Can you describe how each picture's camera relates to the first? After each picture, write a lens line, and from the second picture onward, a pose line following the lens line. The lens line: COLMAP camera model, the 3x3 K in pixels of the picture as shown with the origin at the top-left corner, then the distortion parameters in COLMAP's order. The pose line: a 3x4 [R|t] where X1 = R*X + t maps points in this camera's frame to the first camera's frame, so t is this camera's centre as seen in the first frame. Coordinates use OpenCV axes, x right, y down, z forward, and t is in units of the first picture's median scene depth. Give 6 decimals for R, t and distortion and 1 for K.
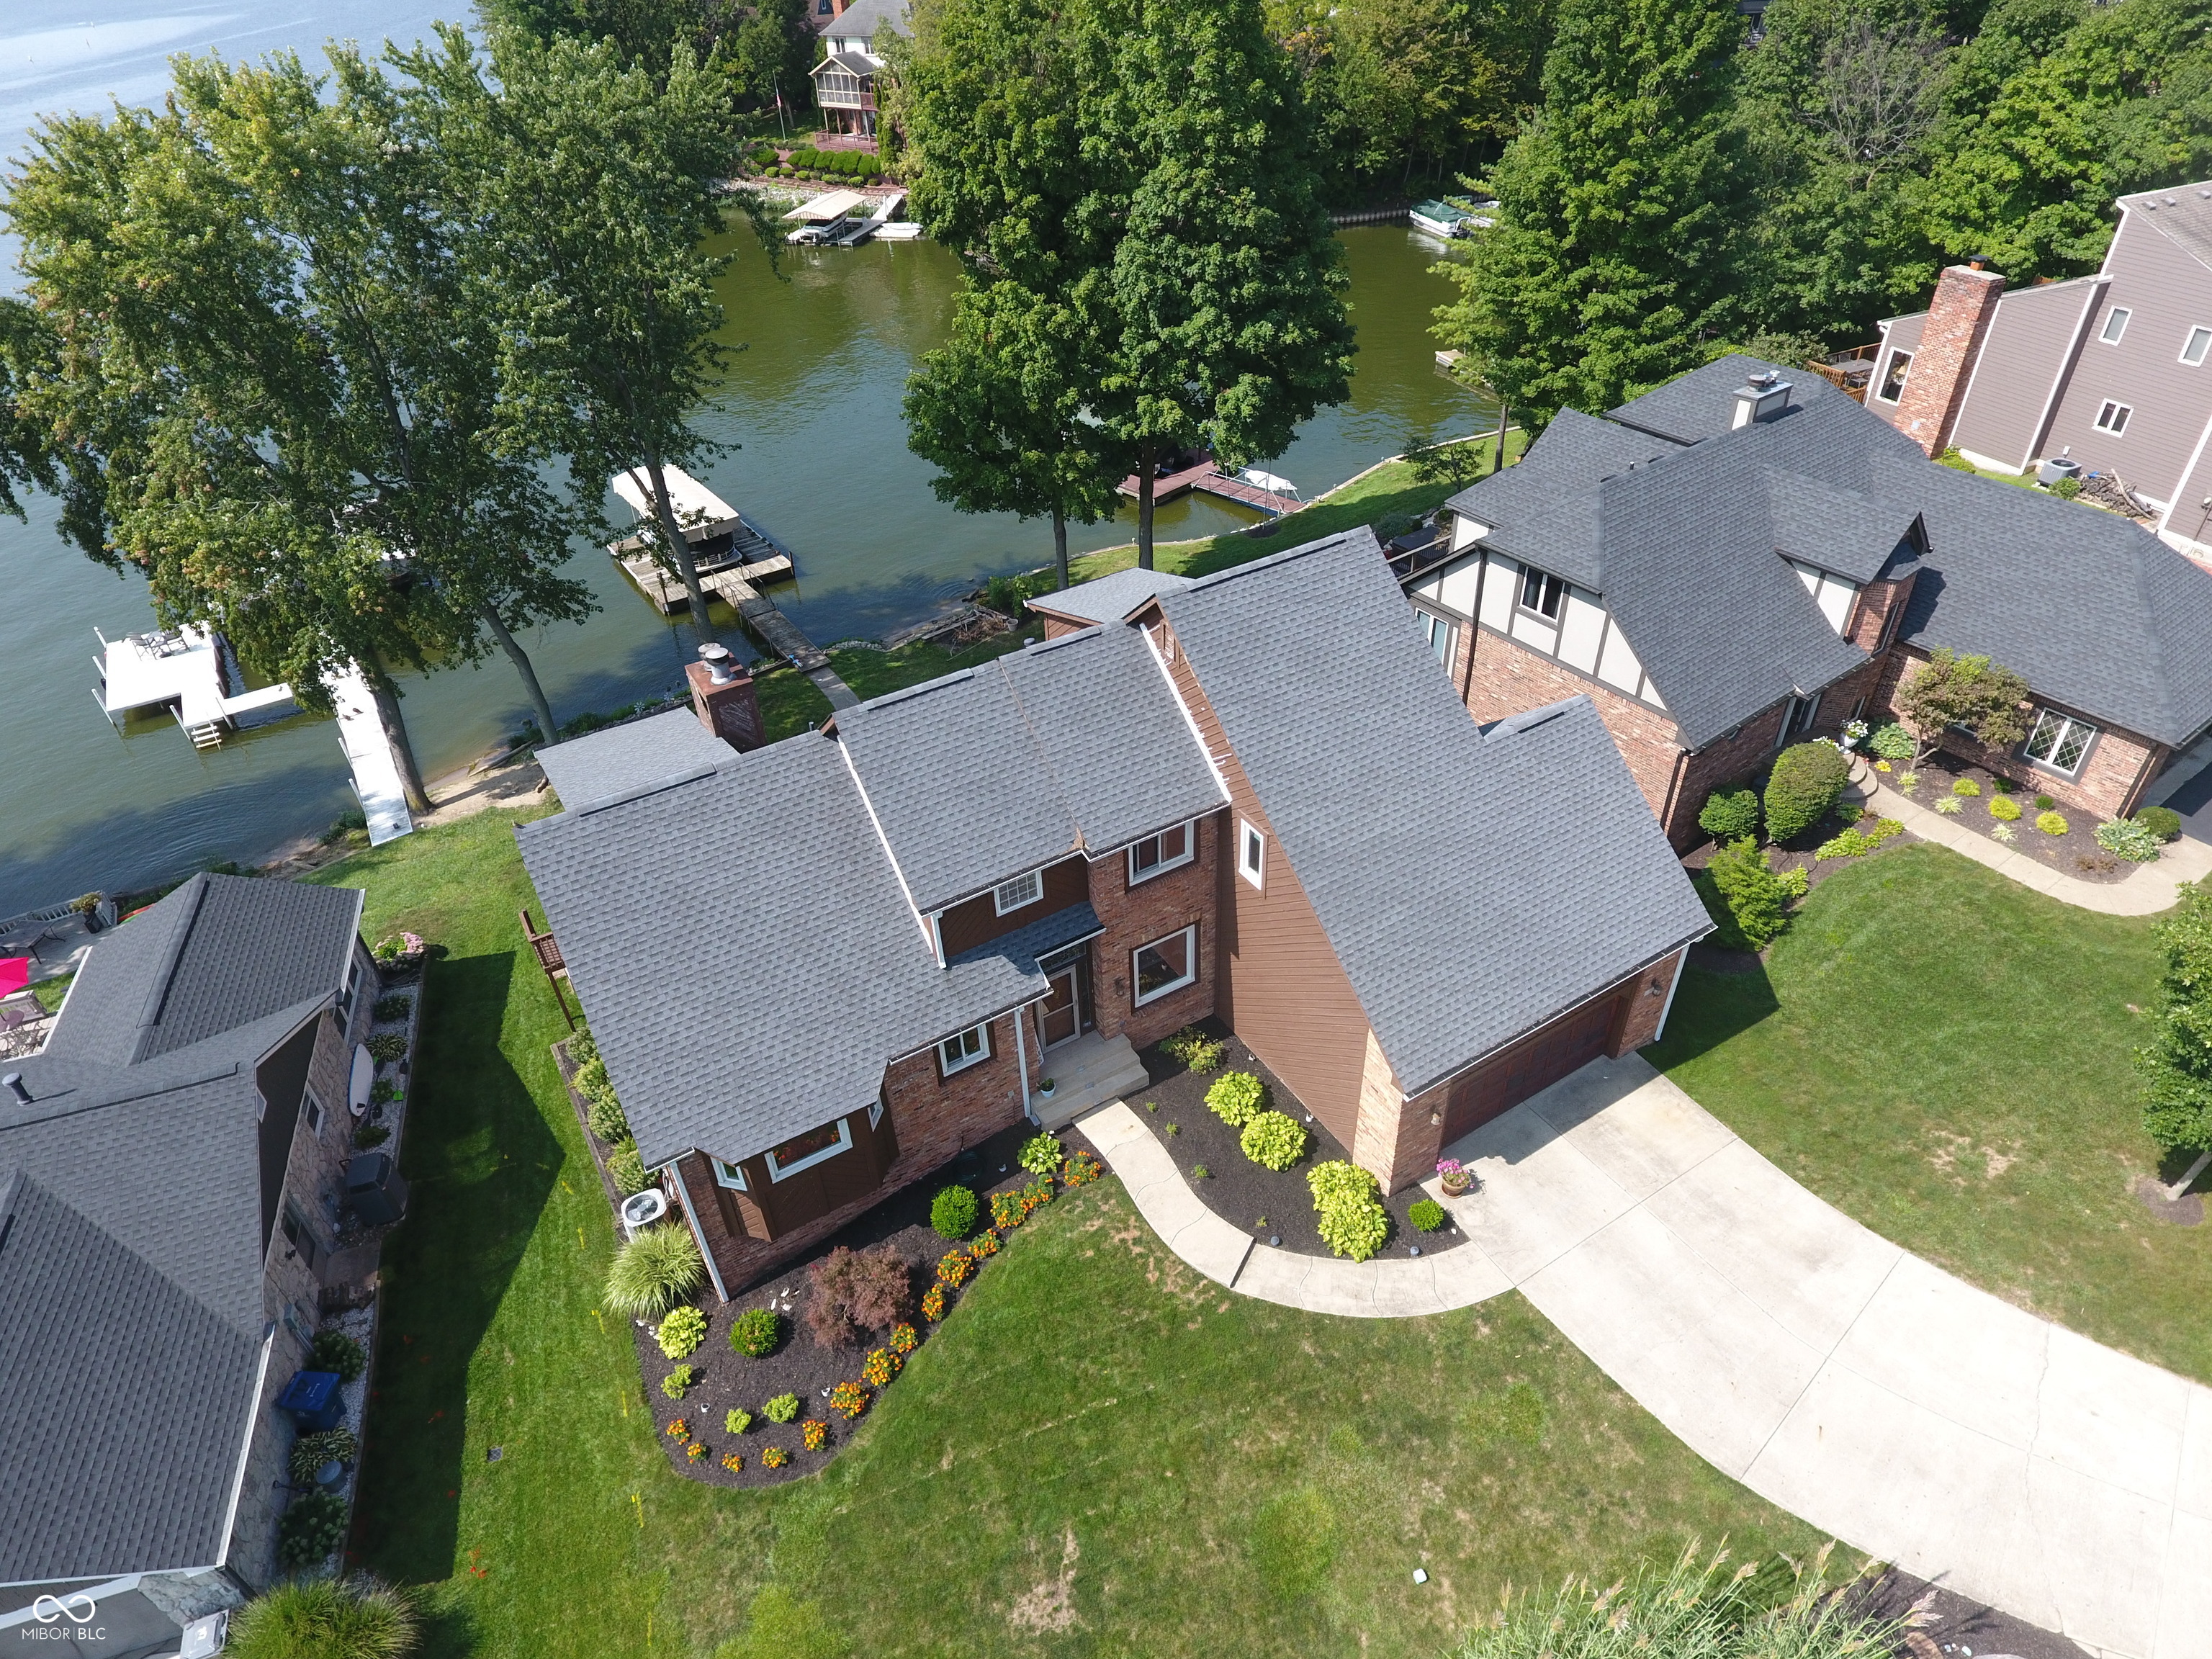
lens RADIAL K [[1296.6, 0, 1106.0], [0, 1296.6, 829.5], [0, 0, 1]] dist [-0.005133, 0.001160]
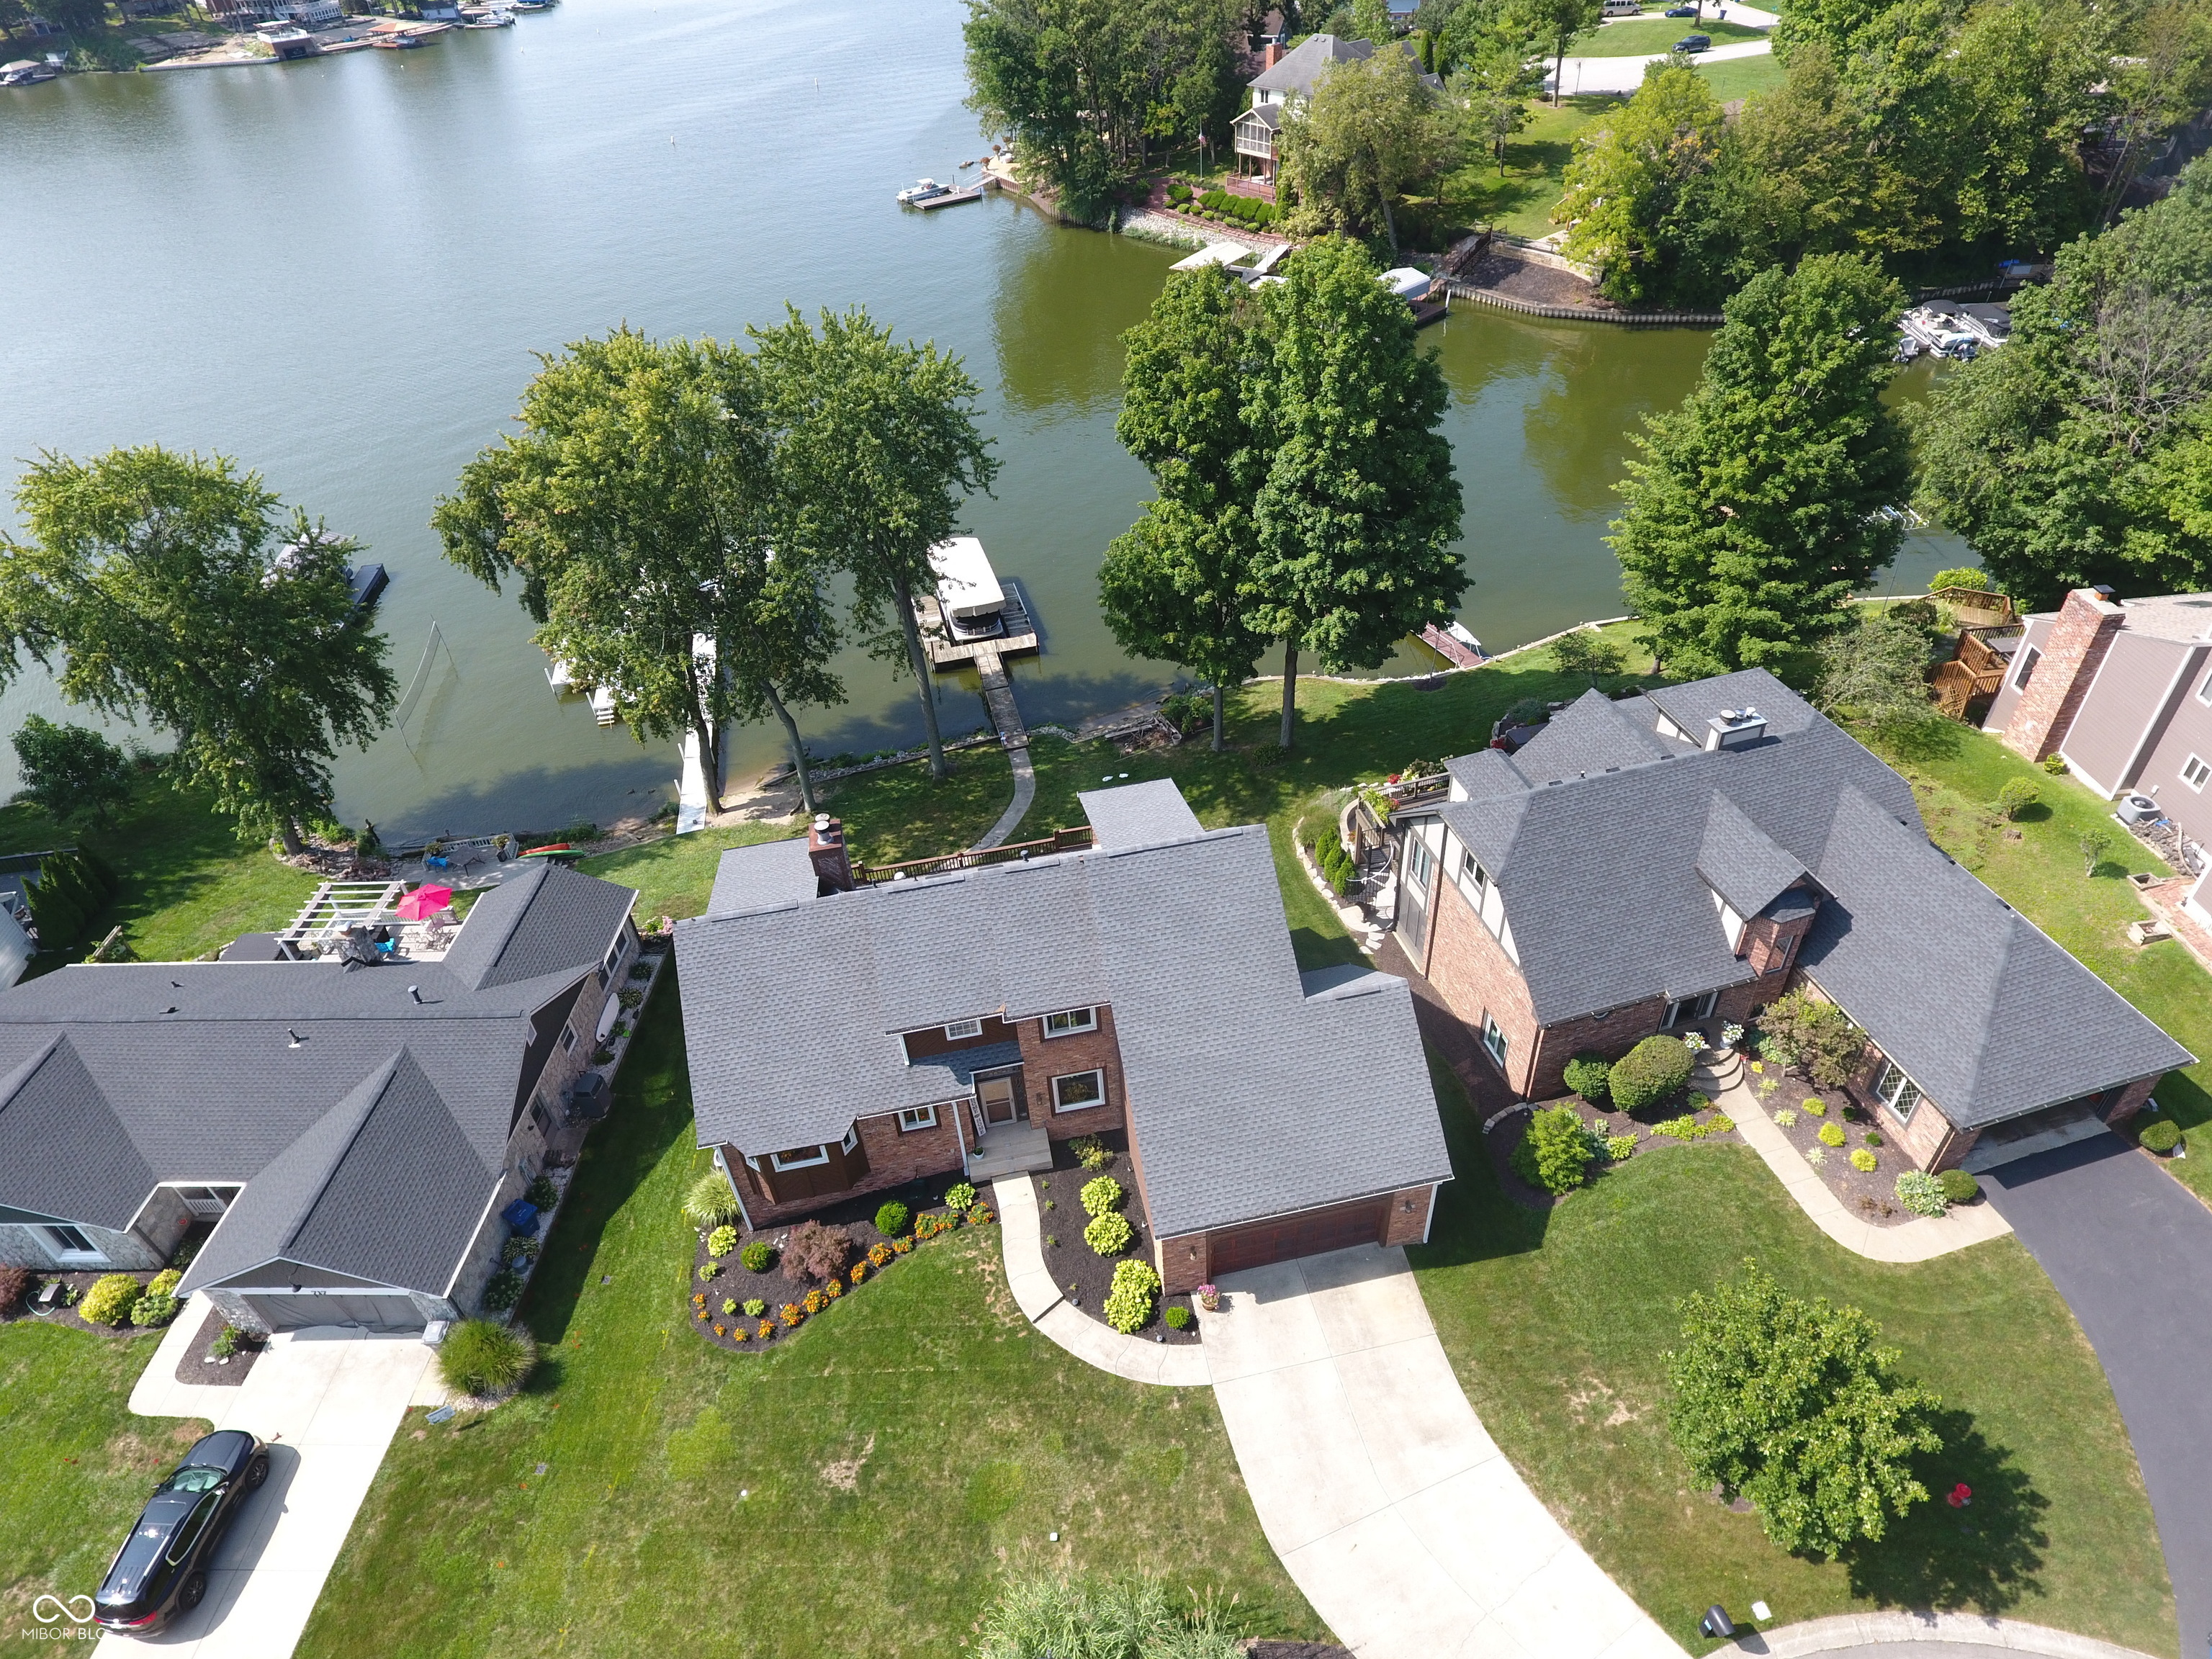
lens RADIAL K [[1299.5, 0, 1106.6], [0, 1299.5, 823.4], [0, 0, 1]] dist [-0.002822, -0.002050]
pose [[0.938192, 0.206089, -0.278072, 0.426317], [-0.192817, 0.978397, 0.074575, -0.305668], [0.287433, -0.016349, 0.957661, -0.364550]]
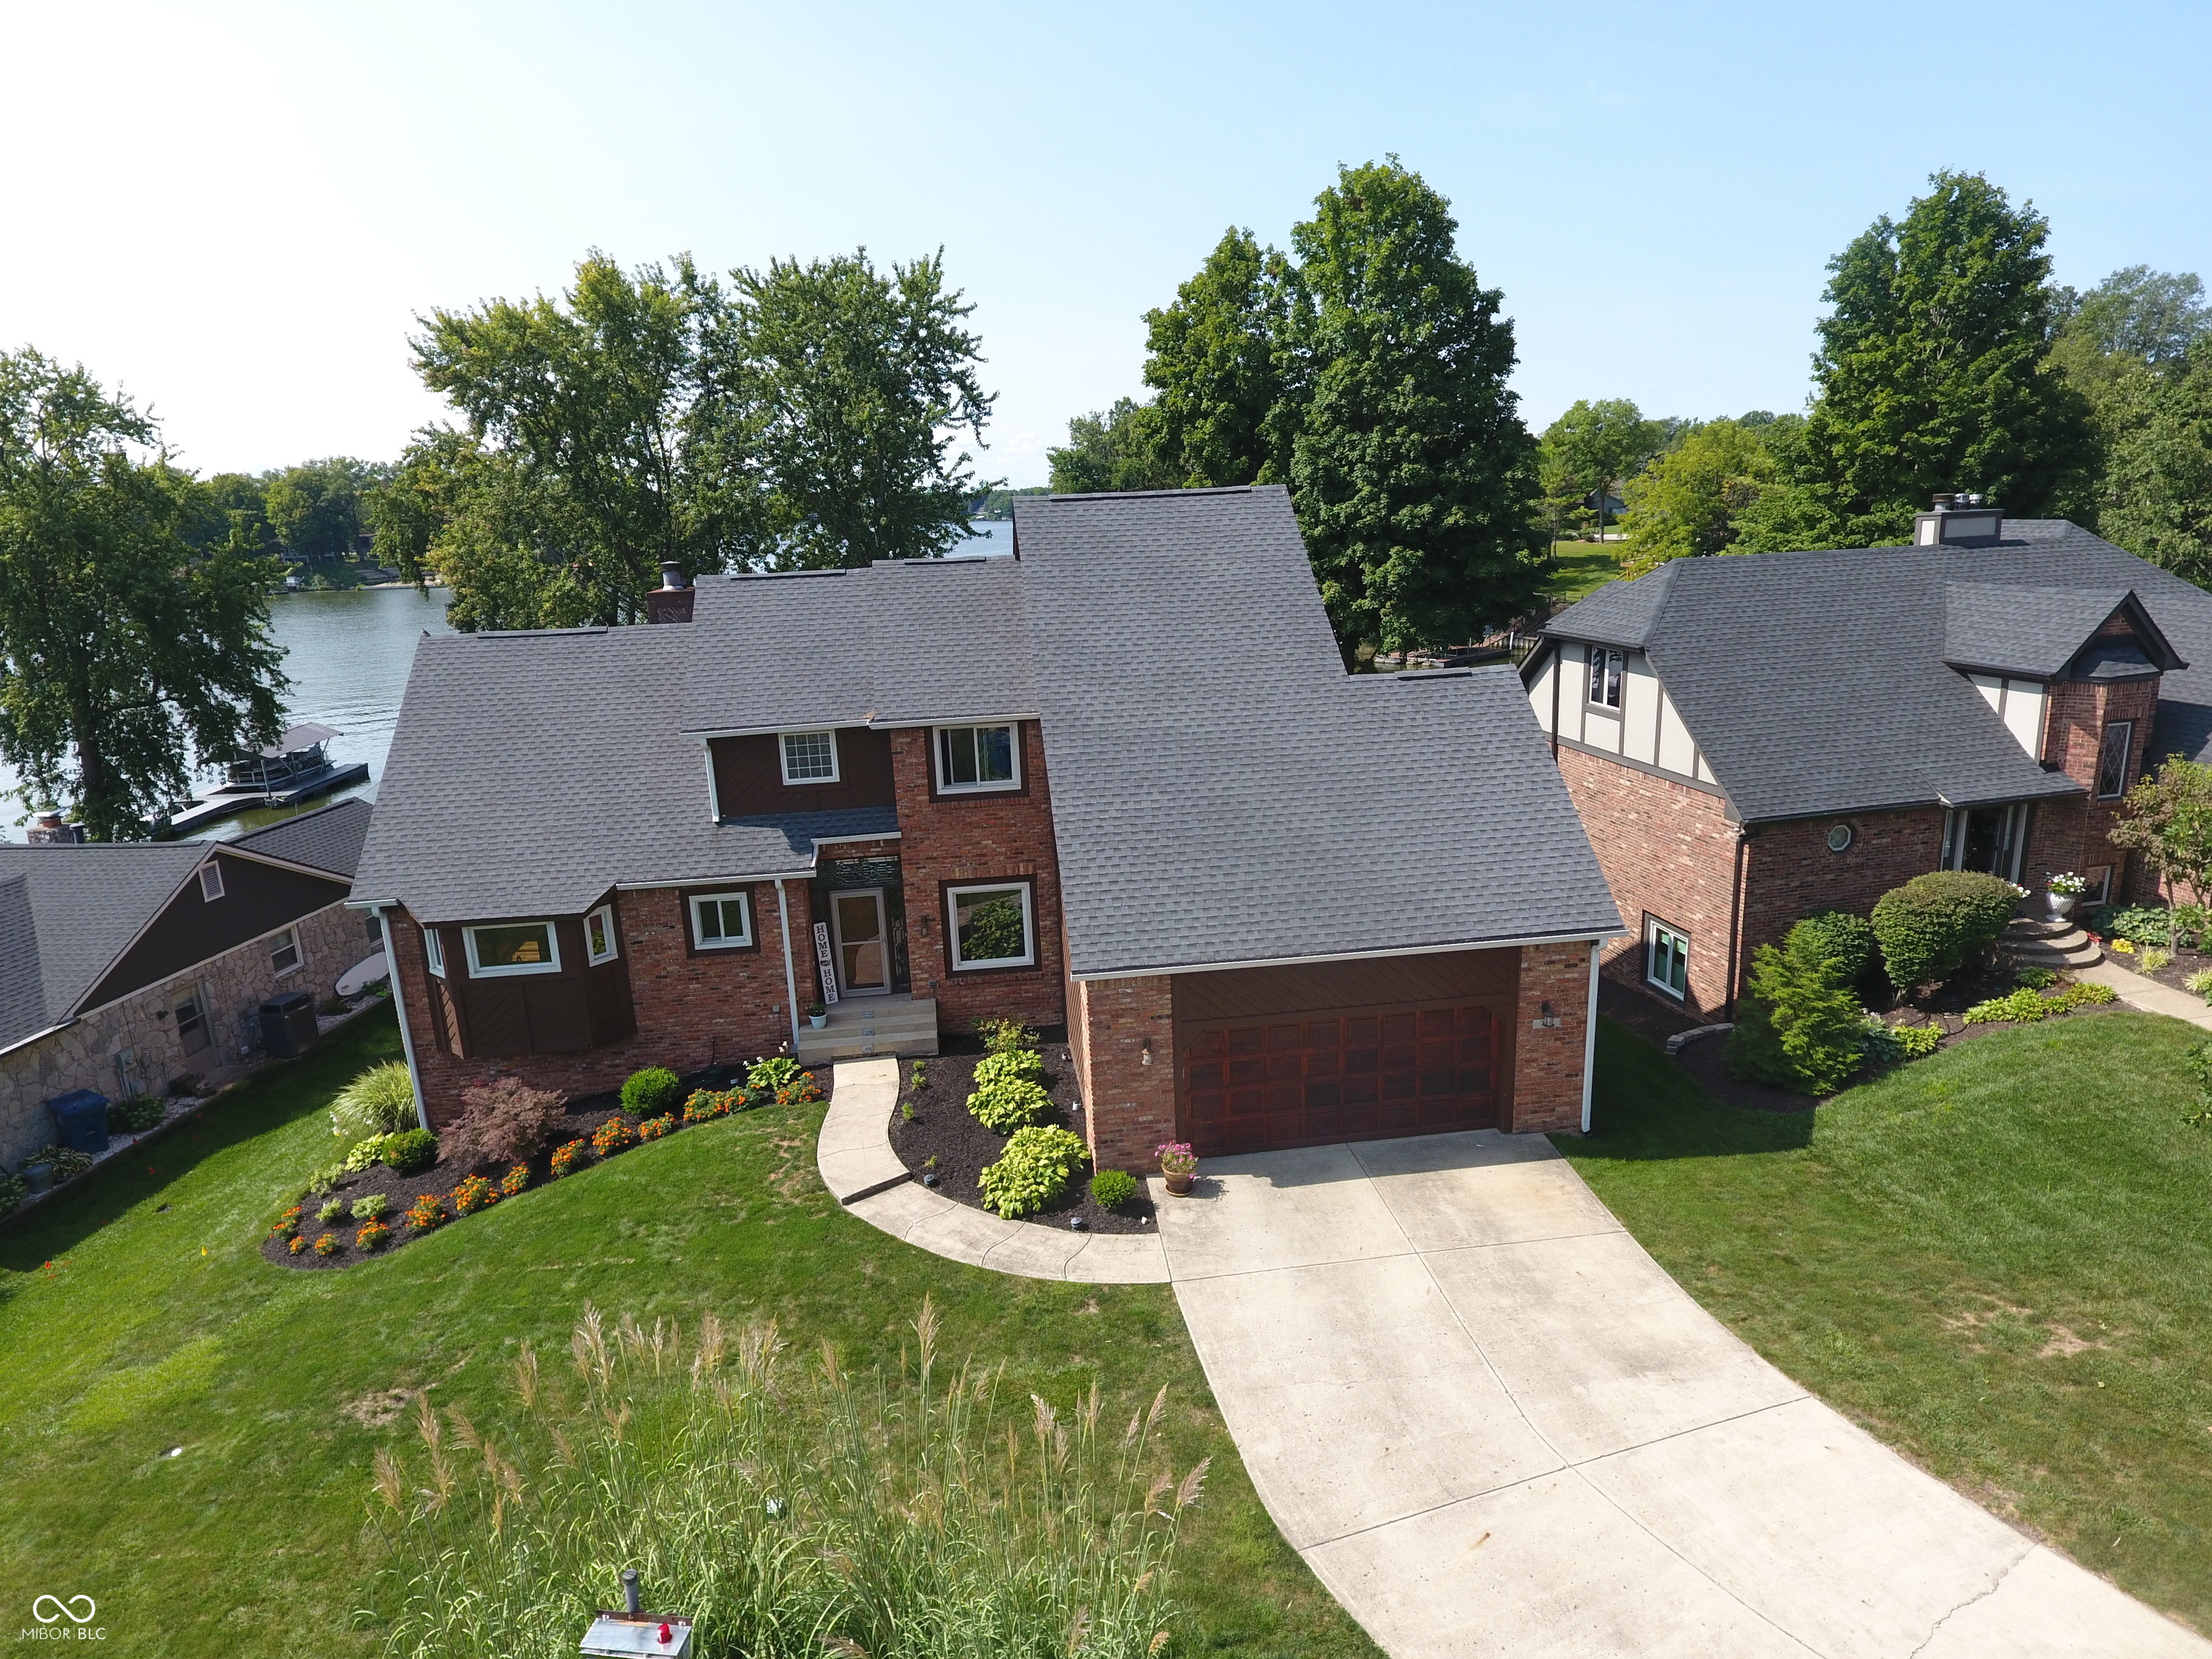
lens RADIAL K [[1299.5, 0, 1106.6], [0, 1299.5, 823.4], [0, 0, 1]] dist [-0.002822, -0.002050]
pose [[0.910744, 0.098608, -0.401025, 0.483473], [-0.243799, 0.912179, -0.329381, 0.326150], [0.333327, 0.397752, 0.854802, 0.252062]]
